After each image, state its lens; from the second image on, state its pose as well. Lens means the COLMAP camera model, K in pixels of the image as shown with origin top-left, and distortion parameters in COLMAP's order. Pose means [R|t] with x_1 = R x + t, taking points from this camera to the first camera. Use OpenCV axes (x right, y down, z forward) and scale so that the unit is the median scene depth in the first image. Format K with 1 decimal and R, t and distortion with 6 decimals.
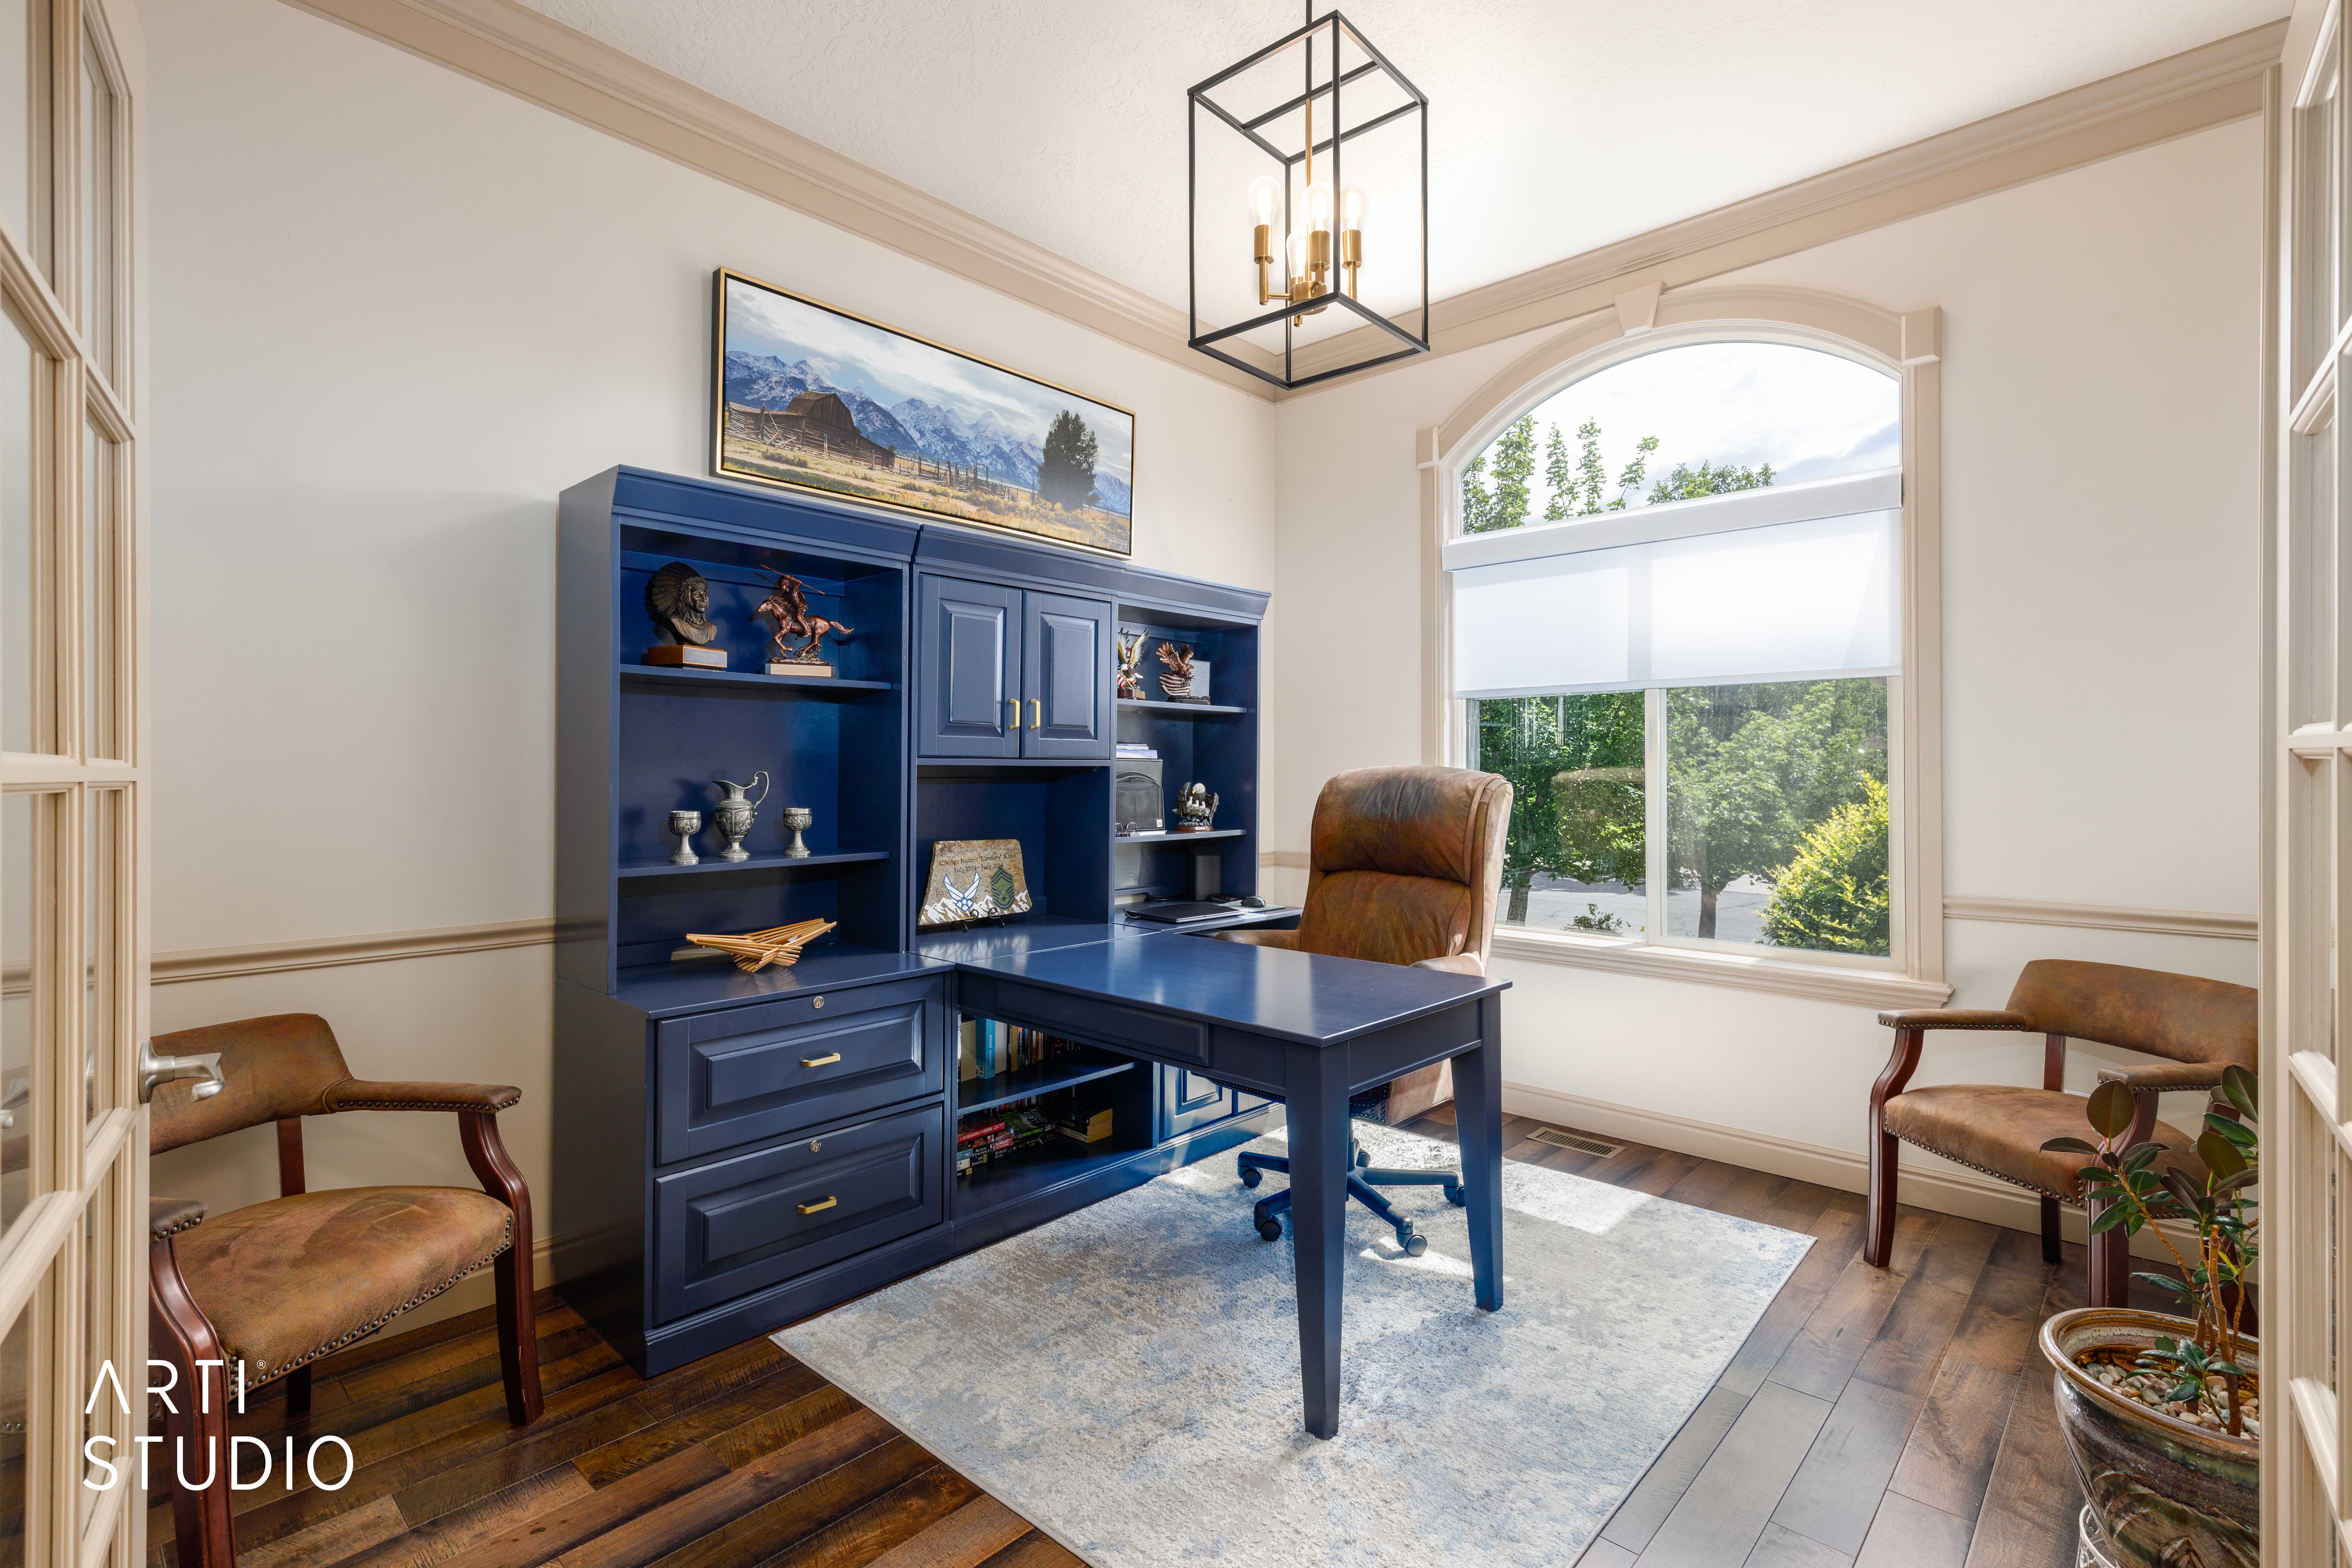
lens RADIAL K [[1061.8, 0, 1176.0], [0, 1061.8, 784.0], [0, 0, 1]] dist [0.002215, -0.000065]
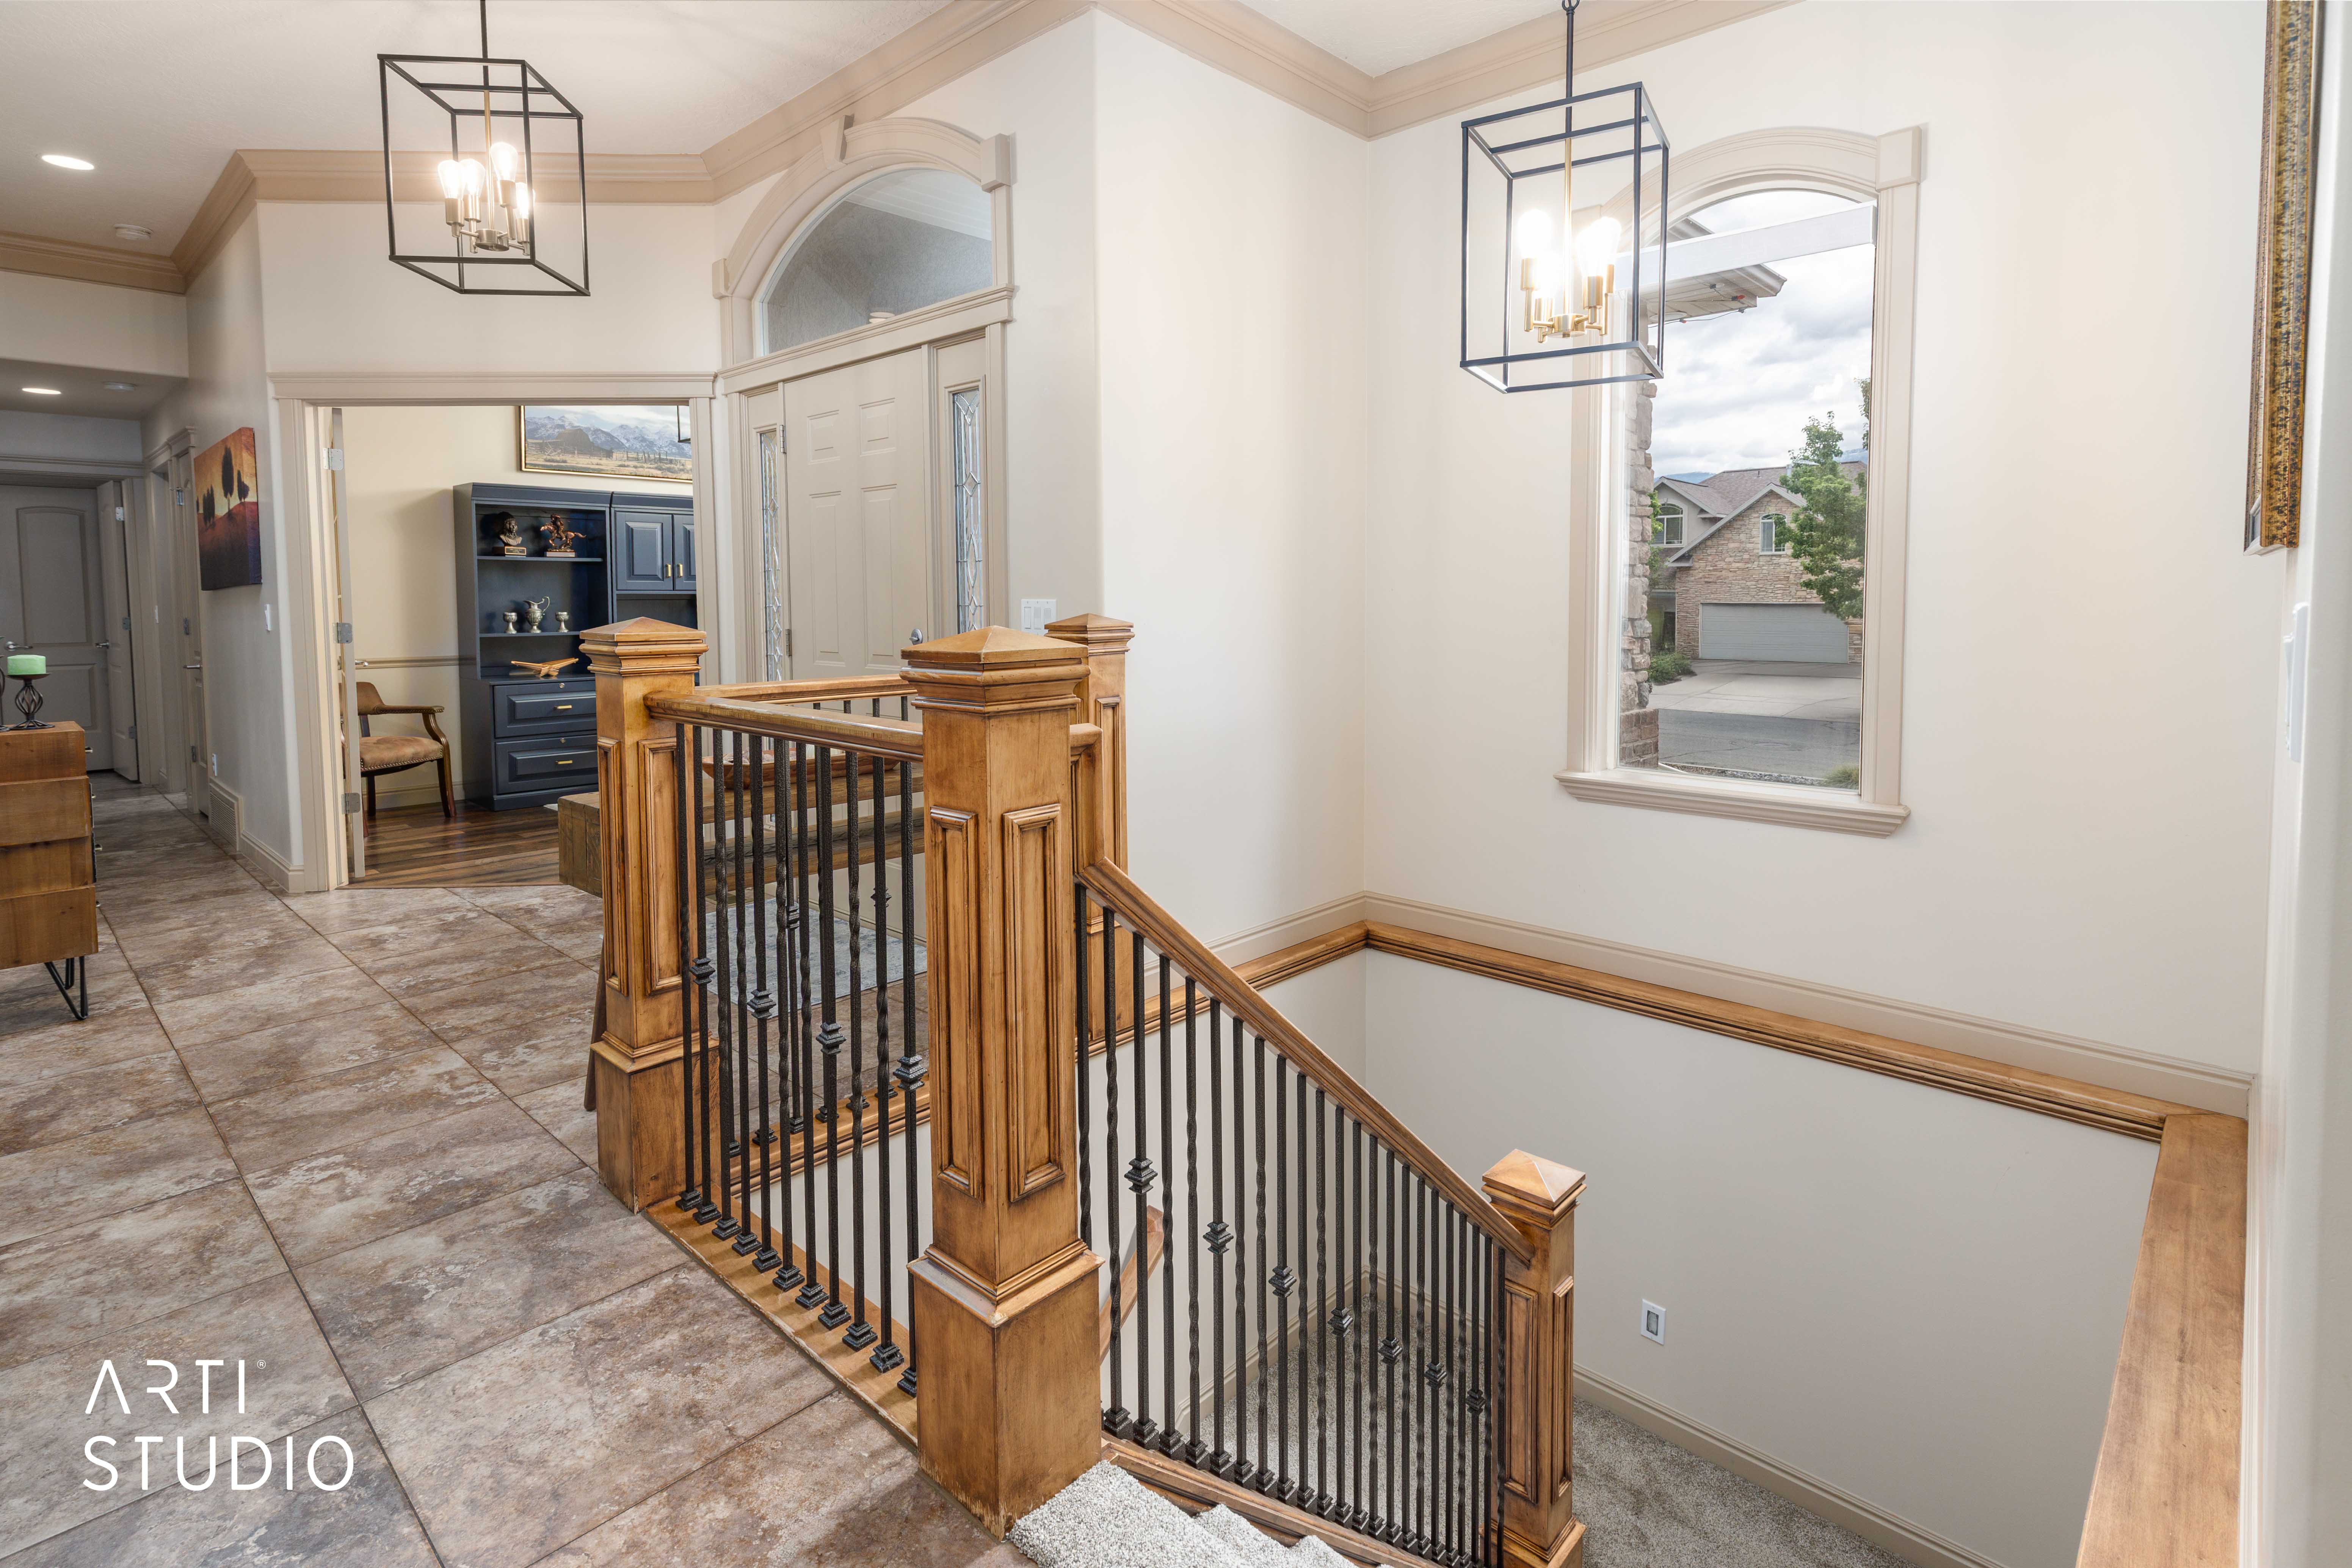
lens RADIAL K [[1125.8, 0, 1231.9], [0, 1125.8, 667.6], [0, 0, 1]] dist [0.003384, 0.000298]
pose [[0.999604, -0.009077, 0.026646, 0.972225], [0.007632, 0.998521, 0.053837, 0.020523], [-0.027095, -0.053613, 0.998194, -1.422018]]
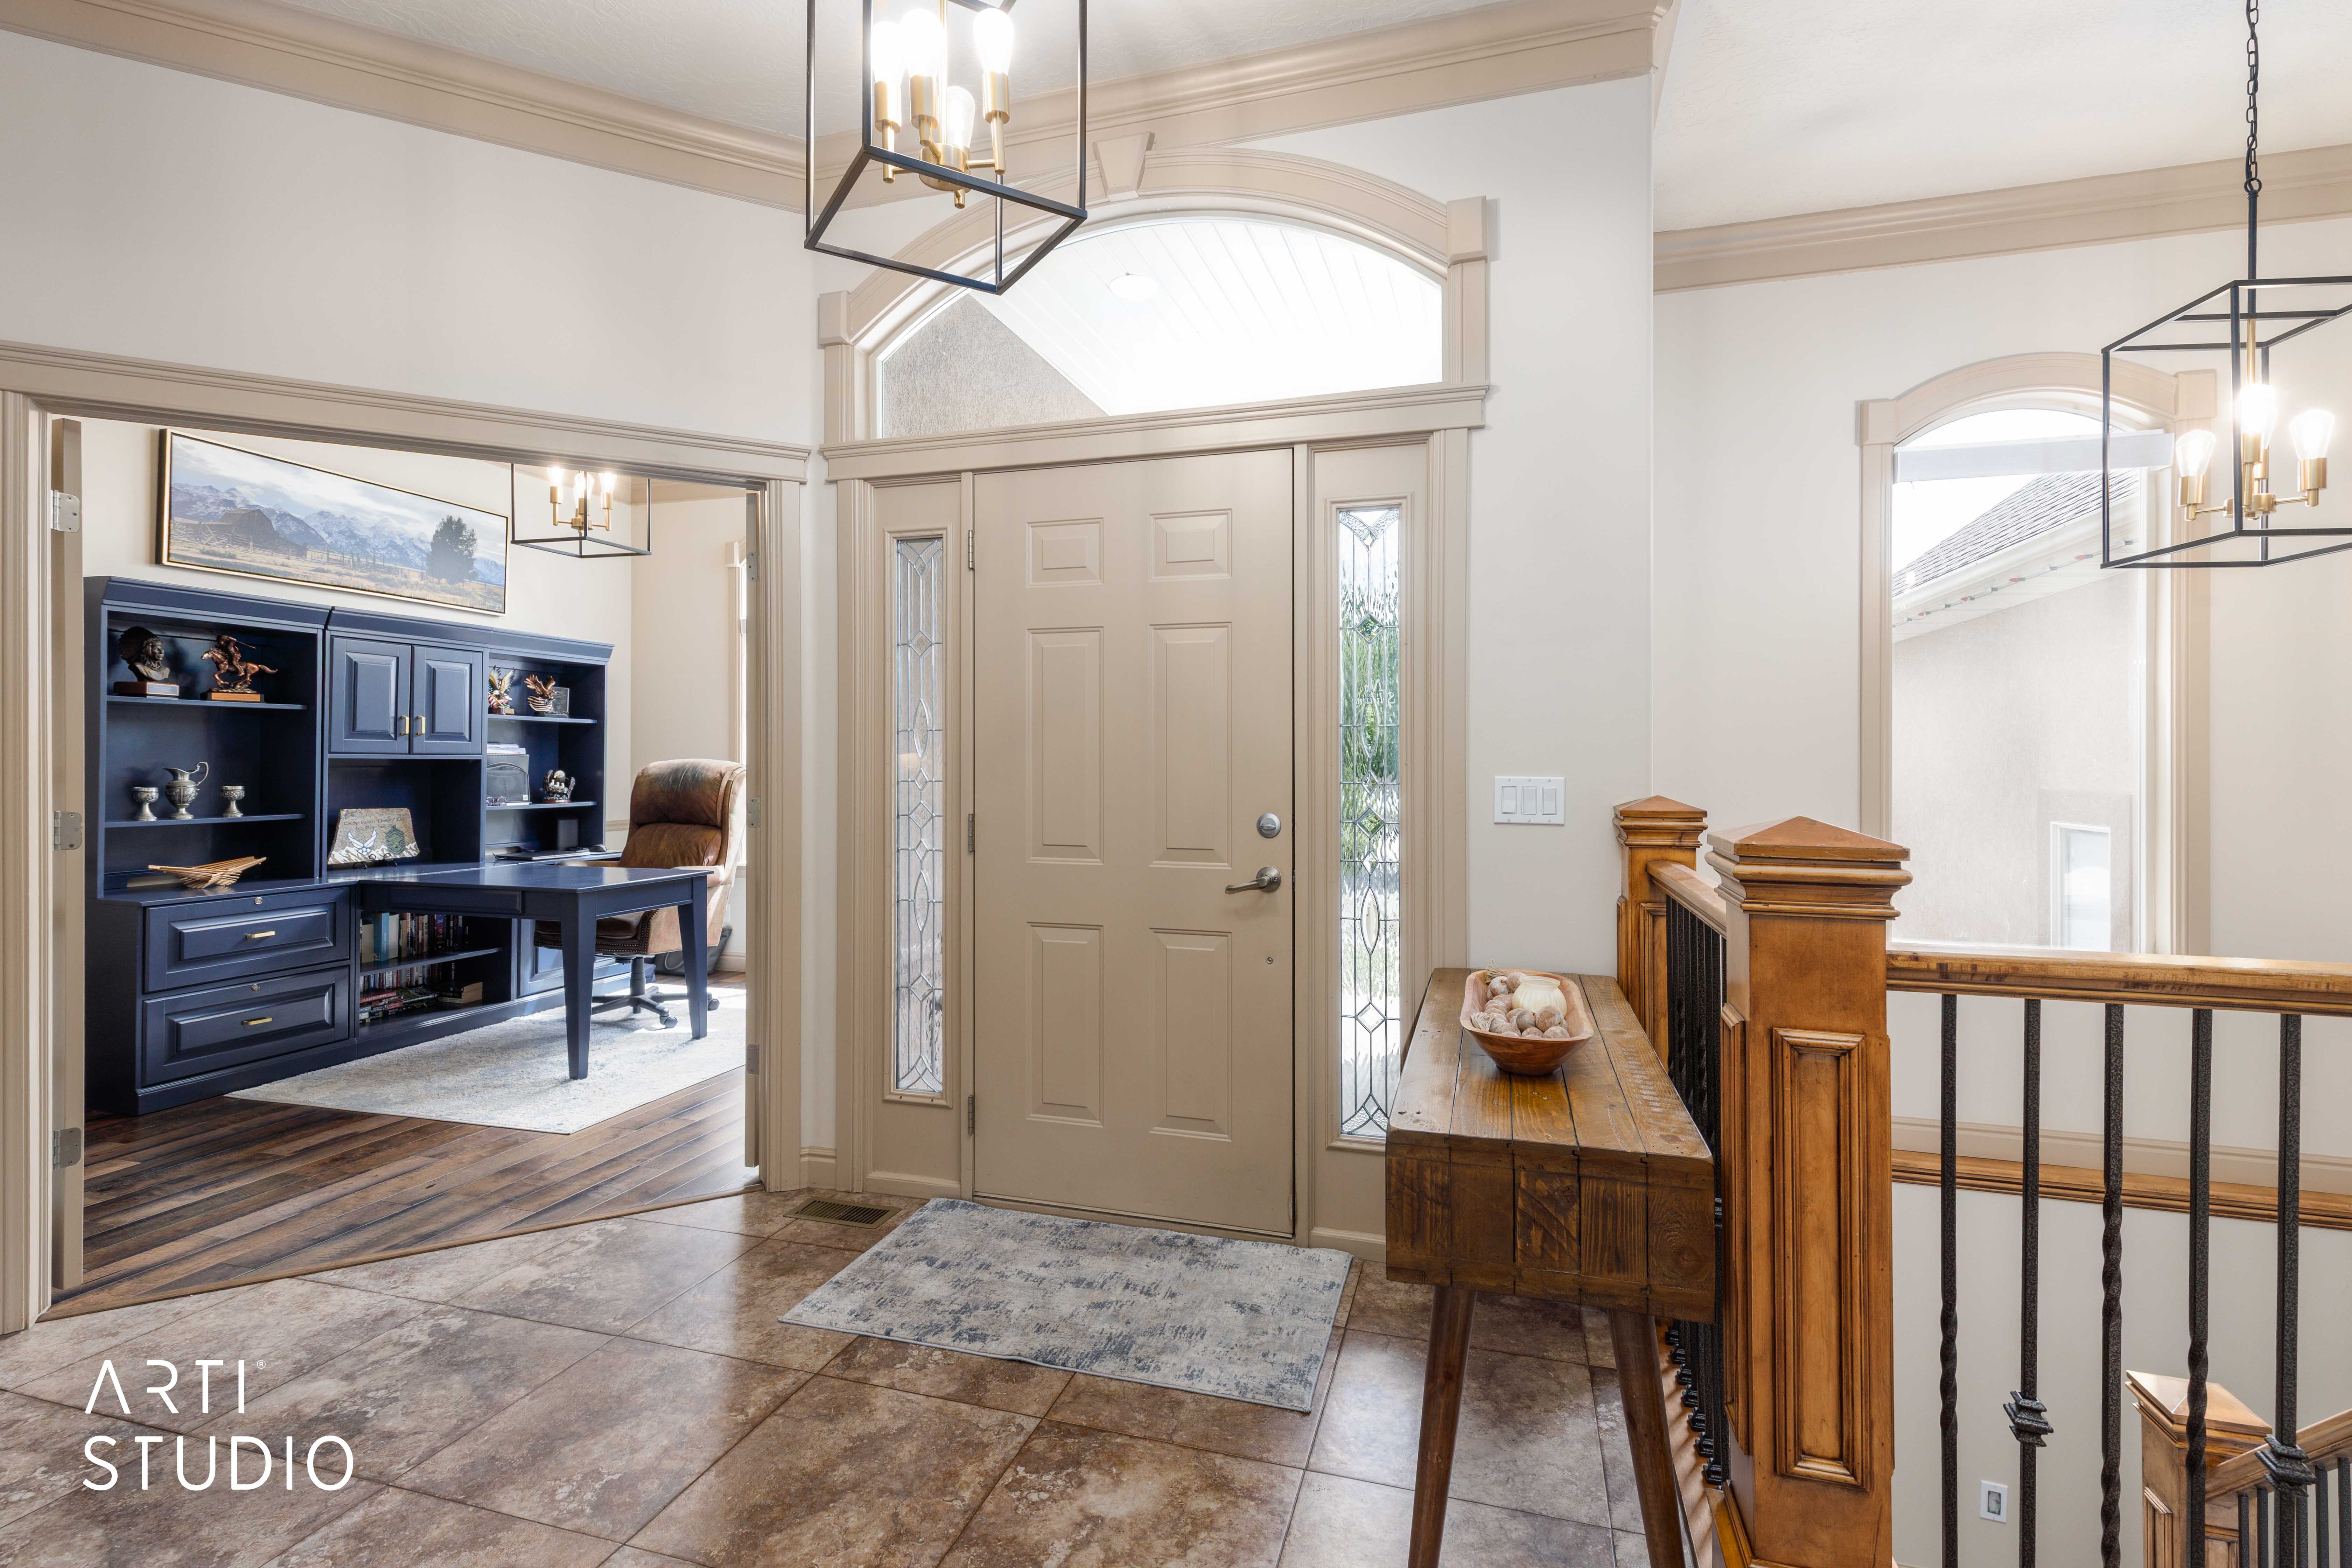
lens RADIAL K [[1082.8, 0, 1182.1], [0, 1082.8, 766.6], [0, 0, 1]] dist [0.002895, 0.000265]
pose [[0.896636, 0.001198, 0.442767, 0.164195], [0.001908, 0.999977, -0.006571, 0.006876], [-0.442764, 0.006737, 0.896613, -0.920730]]
